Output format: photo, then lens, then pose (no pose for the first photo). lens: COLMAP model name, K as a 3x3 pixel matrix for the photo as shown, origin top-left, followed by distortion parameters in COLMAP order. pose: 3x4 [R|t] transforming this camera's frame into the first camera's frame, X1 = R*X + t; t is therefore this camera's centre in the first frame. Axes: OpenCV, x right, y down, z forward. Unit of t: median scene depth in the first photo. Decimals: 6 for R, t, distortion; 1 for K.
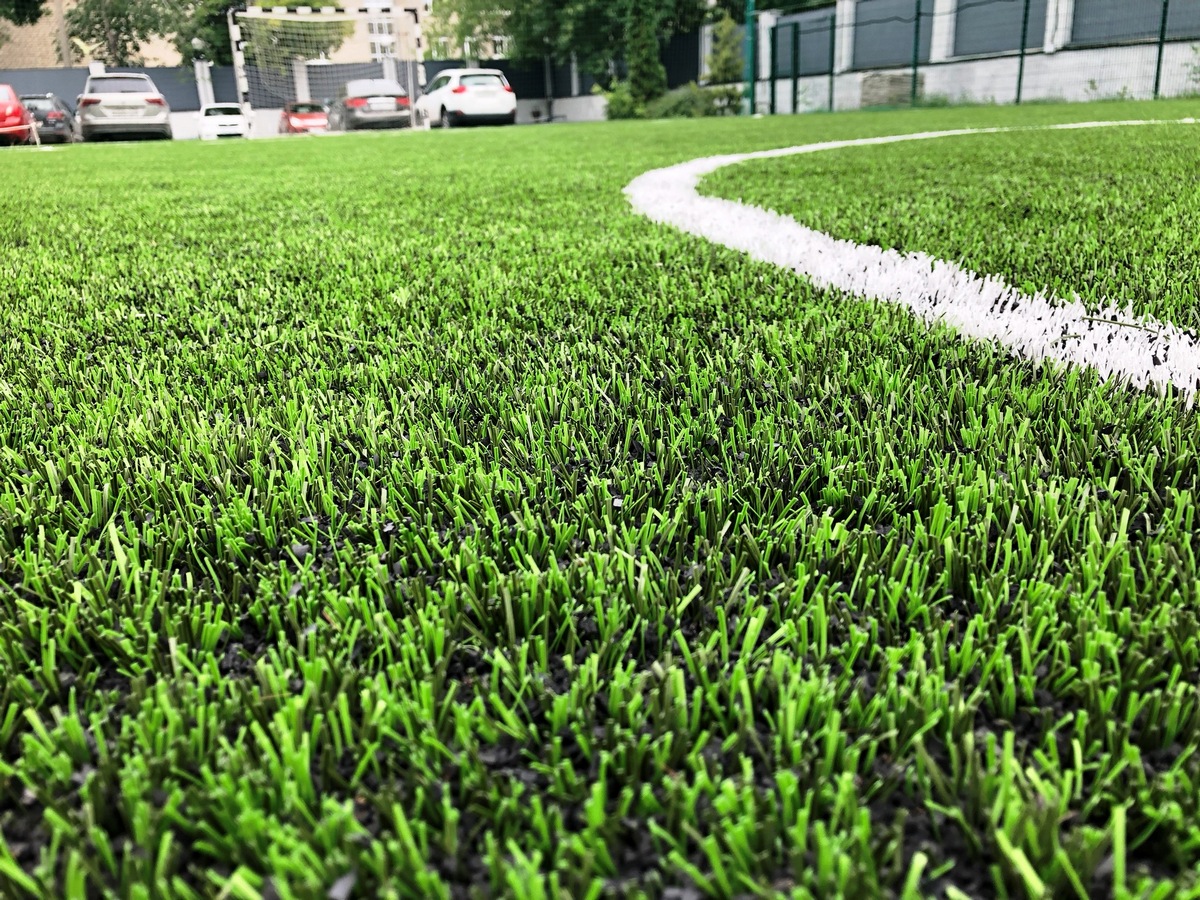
lens RADIAL K [[964.7, 0, 594.8], [0, 964.7, 442.6], [0, 0, 1]] dist [0.029901, -0.050545]
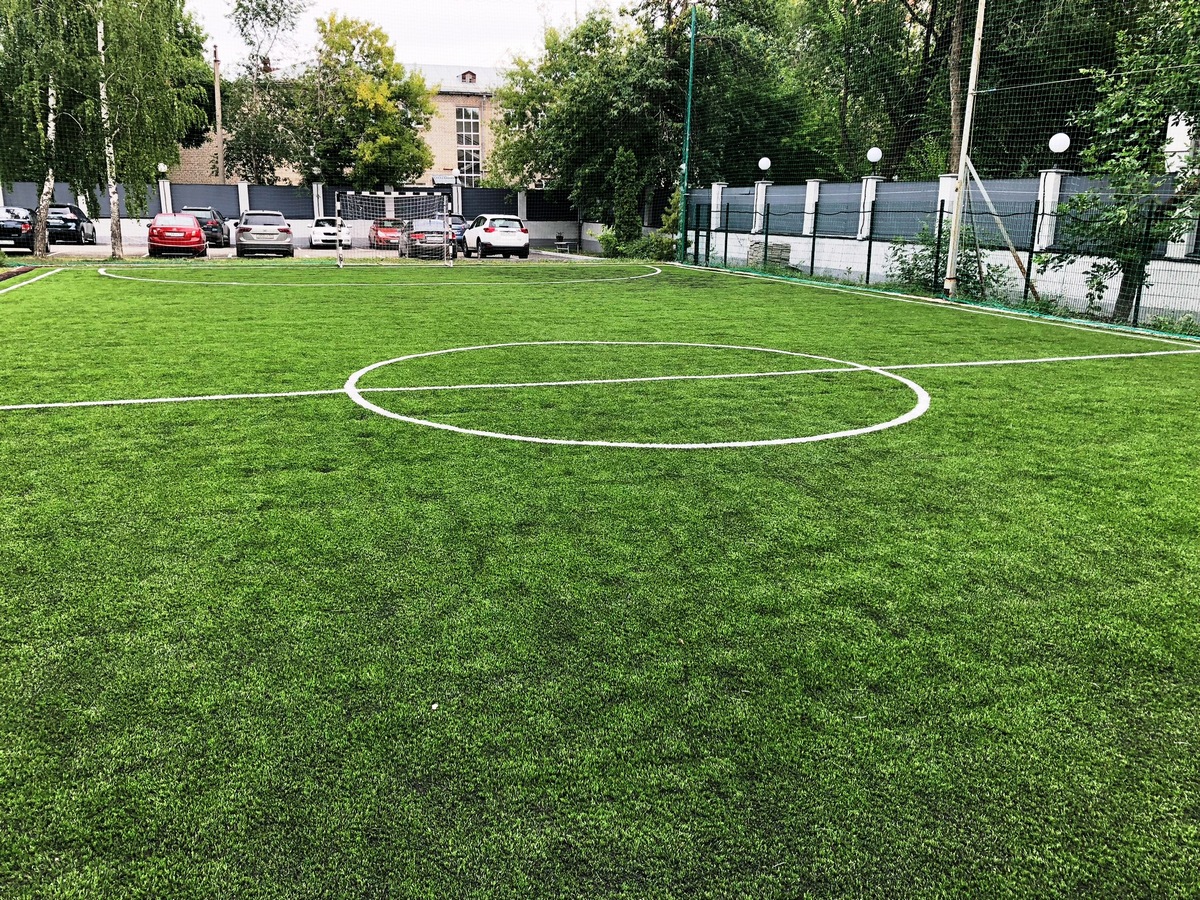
lens RADIAL K [[964.7, 0, 594.8], [0, 964.7, 442.6], [0, 0, 1]] dist [0.029901, -0.050545]
pose [[0.994207, 0.074243, -0.077719, 0.178711], [-0.080331, 0.993681, -0.078384, 0.060887], [0.071408, 0.084173, 0.993889, -0.463519]]
